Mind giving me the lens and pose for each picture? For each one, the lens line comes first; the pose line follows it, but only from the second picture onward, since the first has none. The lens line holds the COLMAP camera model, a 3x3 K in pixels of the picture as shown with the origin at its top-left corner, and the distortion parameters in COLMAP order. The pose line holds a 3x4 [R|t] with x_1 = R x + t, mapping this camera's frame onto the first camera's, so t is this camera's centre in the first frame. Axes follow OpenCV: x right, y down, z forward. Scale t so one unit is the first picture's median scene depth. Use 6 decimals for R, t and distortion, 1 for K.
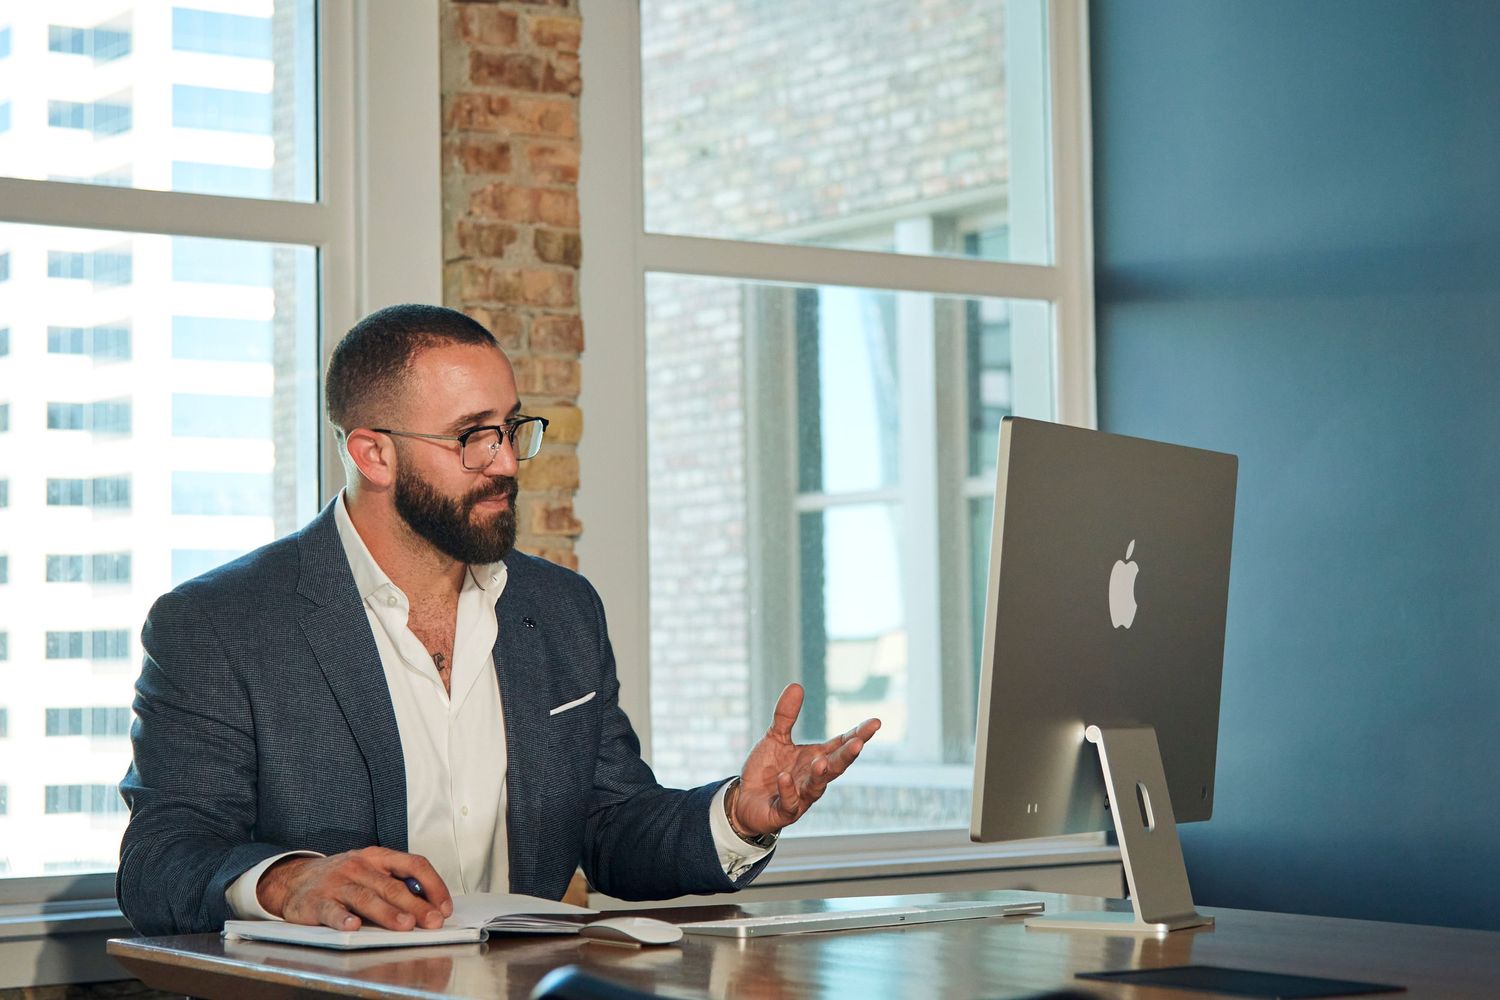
lens RADIAL K [[2944.5, 0, 846.0], [0, 2944.5, 485.0], [0, 0, 1]] dist [-0.050745, 0.000000]
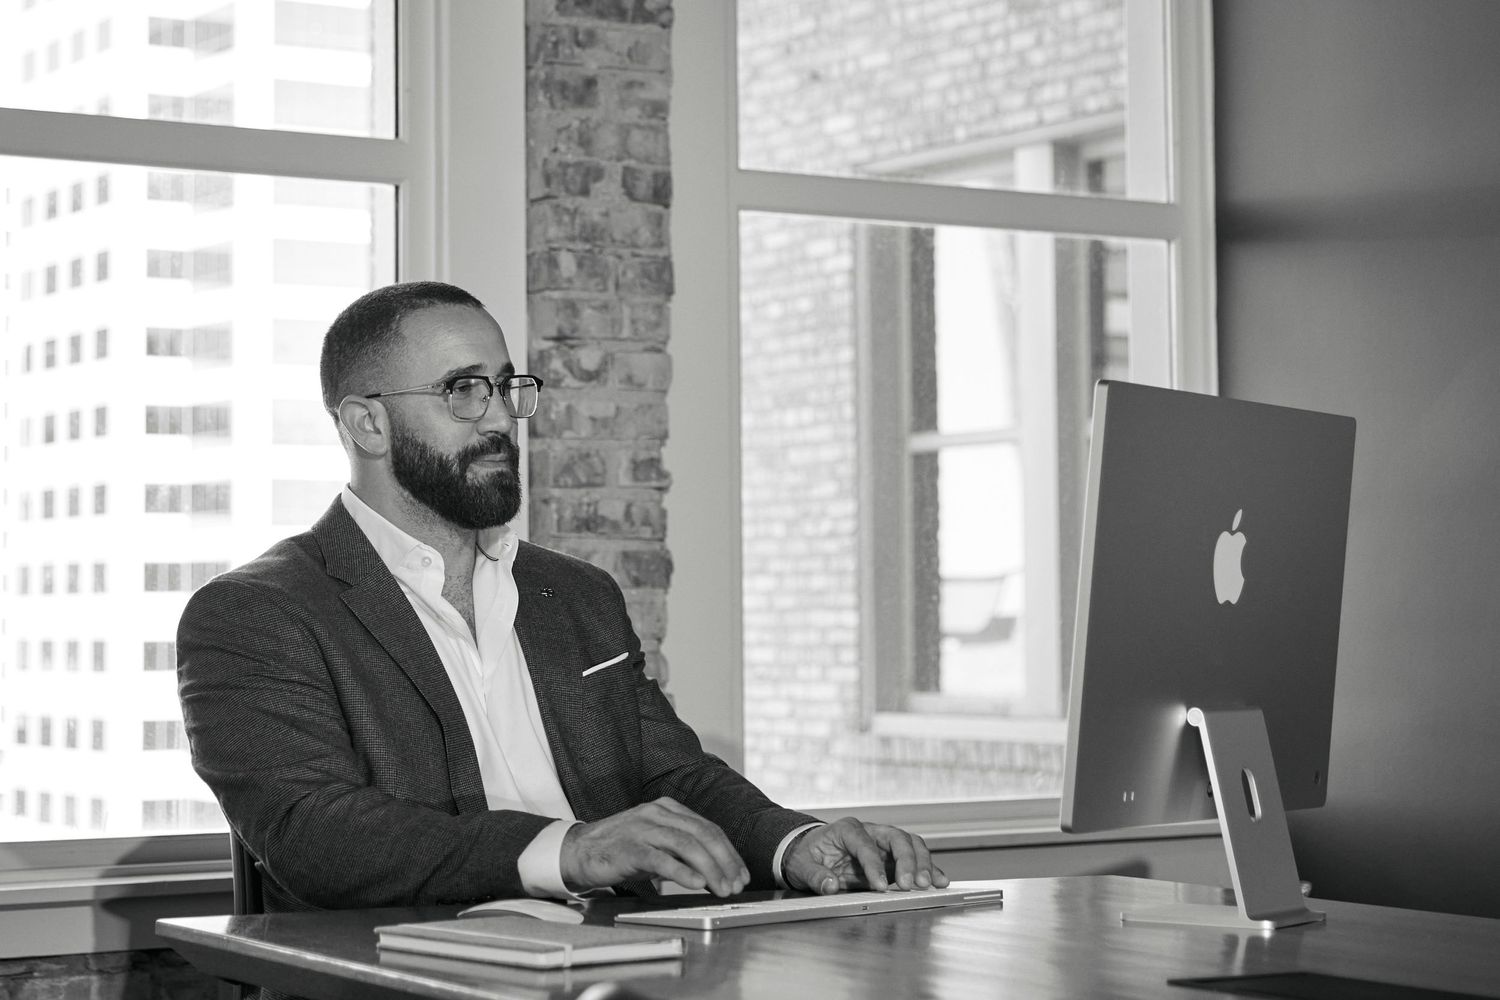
lens RADIAL K [[3072.7, 0, 752.3], [0, 3072.7, 420.4], [0, 0, 1]] dist [-0.032194, 0.000000]
pose [[0.997514, 0.005230, -0.070280, 0.006525], [-0.005171, 0.999986, 0.001019, -0.005758], [0.070285, -0.000653, 0.997527, 0.008311]]
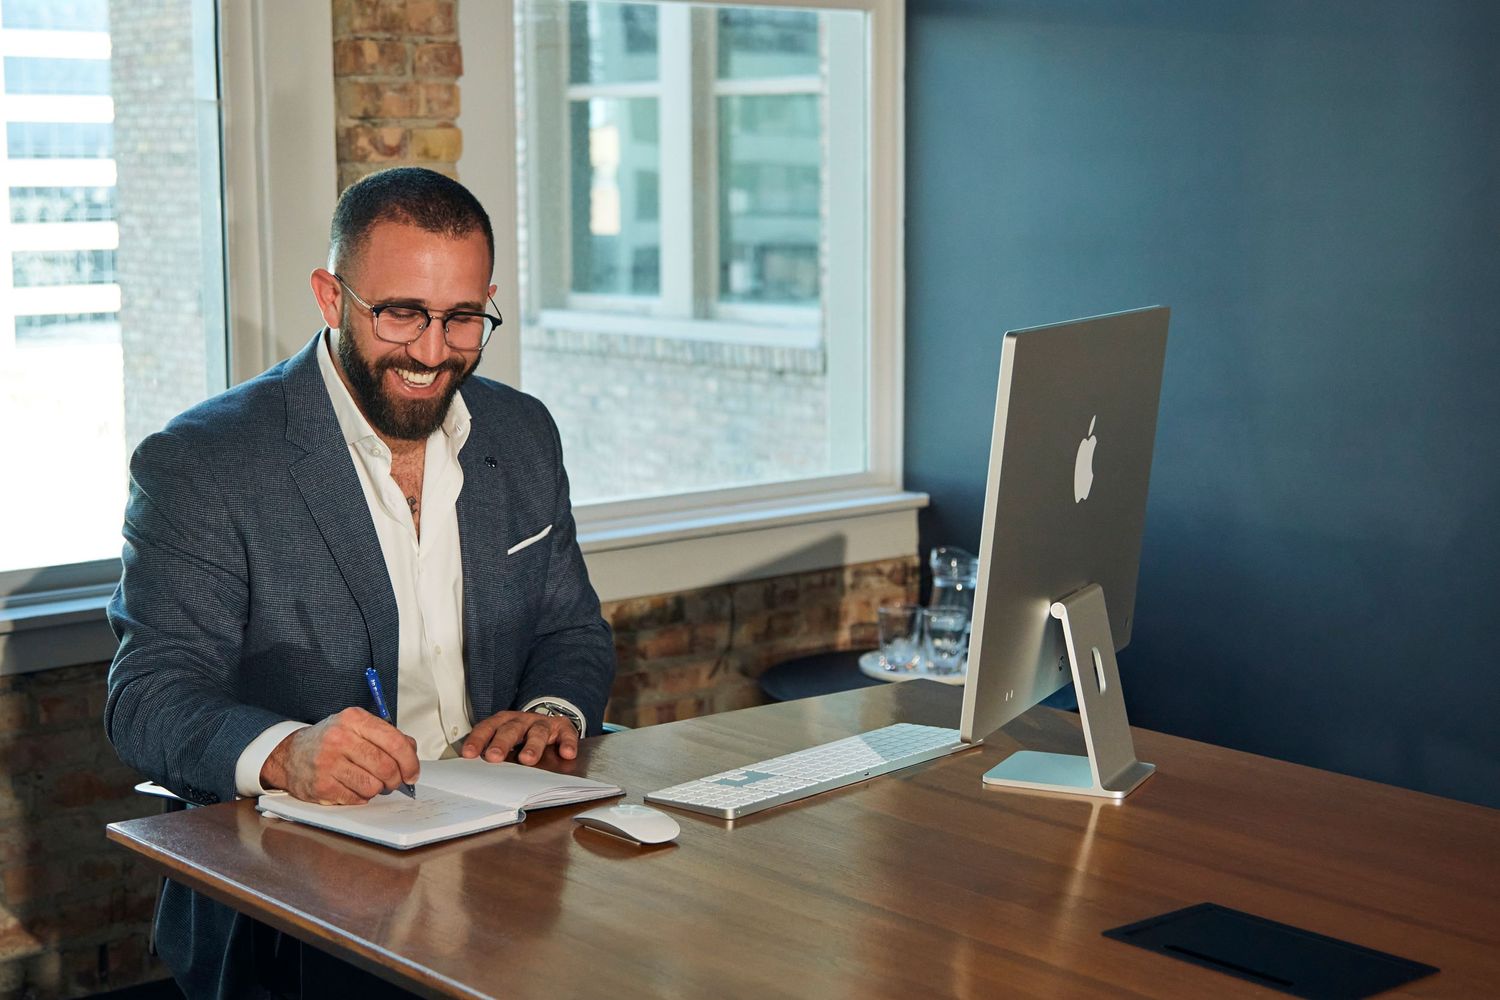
lens RADIAL K [[2342.8, 0, 759.4], [0, 2342.8, 480.0], [0, 0, 1]] dist [-0.032768, 0.000000]
pose [[0.996547, 0.002049, 0.083005, -0.051376], [-0.018027, 0.981189, 0.192204, -0.067193], [-0.081049, -0.193037, 0.977838, 0.116843]]
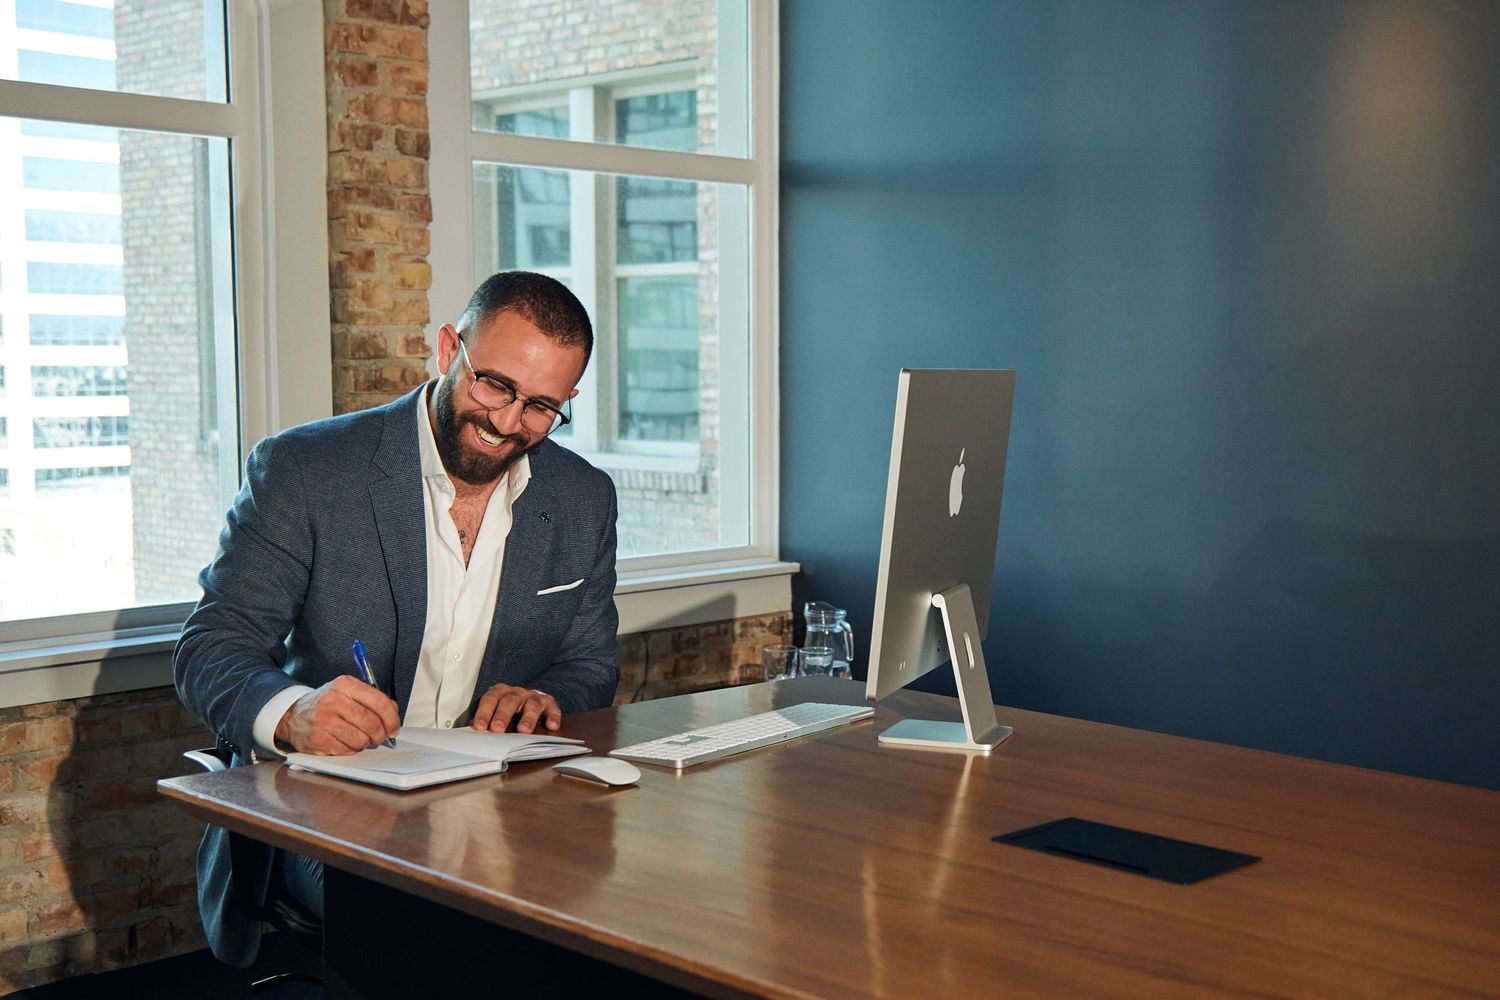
lens RADIAL K [[1818.1, 0, 813.8], [0, 1818.1, 527.0], [0, 0, 1]] dist [0.004402, 0.000000]
pose [[0.984151, 0.000761, 0.177328, -0.064638], [-0.028318, 0.987832, 0.152926, -0.039716], [-0.175054, -0.155524, 0.972198, 0.129408]]
